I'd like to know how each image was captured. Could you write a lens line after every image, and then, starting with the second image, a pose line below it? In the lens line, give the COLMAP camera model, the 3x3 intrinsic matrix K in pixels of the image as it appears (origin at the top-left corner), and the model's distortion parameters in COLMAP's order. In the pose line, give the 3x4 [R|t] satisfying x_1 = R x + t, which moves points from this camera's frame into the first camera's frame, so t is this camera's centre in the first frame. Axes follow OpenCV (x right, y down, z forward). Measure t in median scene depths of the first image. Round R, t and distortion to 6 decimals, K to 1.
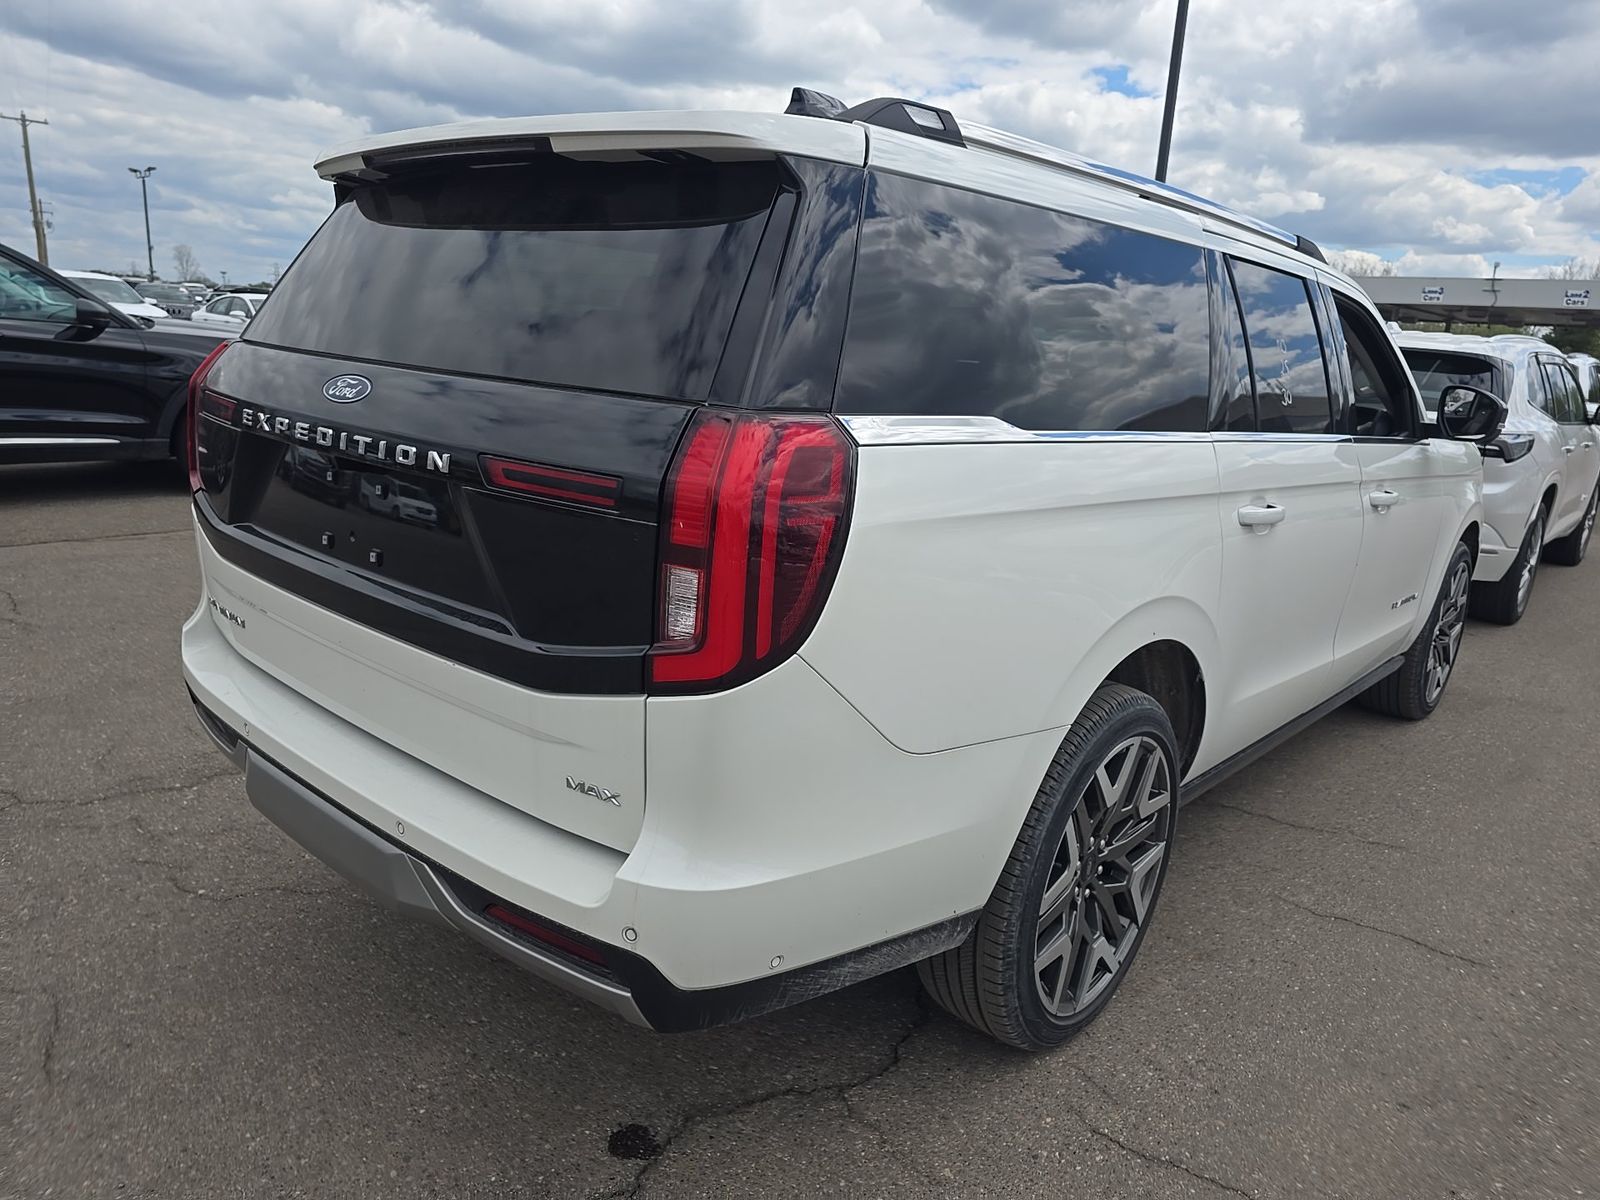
lens RADIAL K [[1081.0, 0, 800.0], [0, 1081.0, 600.0], [0, 0, 1]] dist [0.012236, 0.001088]
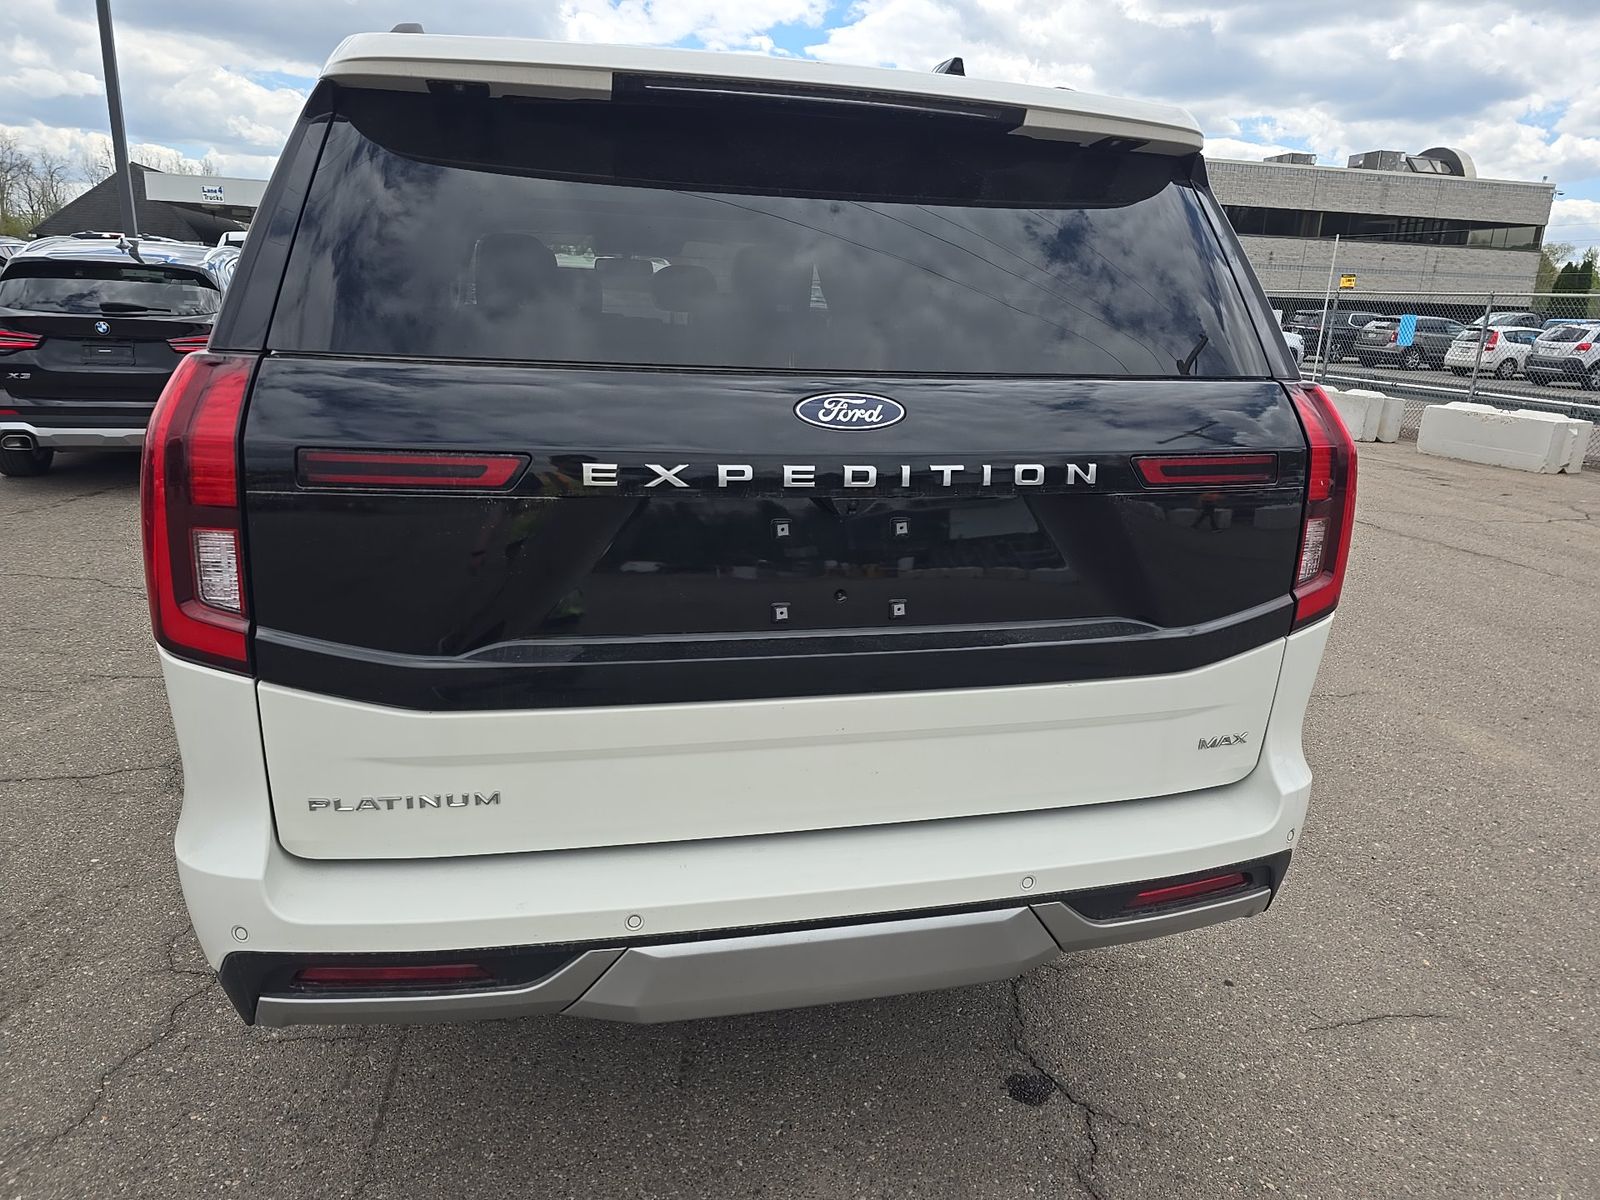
lens RADIAL K [[1081.0, 0, 800.0], [0, 1081.0, 600.0], [0, 0, 1]] dist [0.012236, 0.001088]
pose [[0.571340, -0.266775, 0.776145, -1.175465], [0.200827, 0.962390, 0.182957, -0.234083], [-0.795763, 0.051340, 0.603428, 0.625821]]
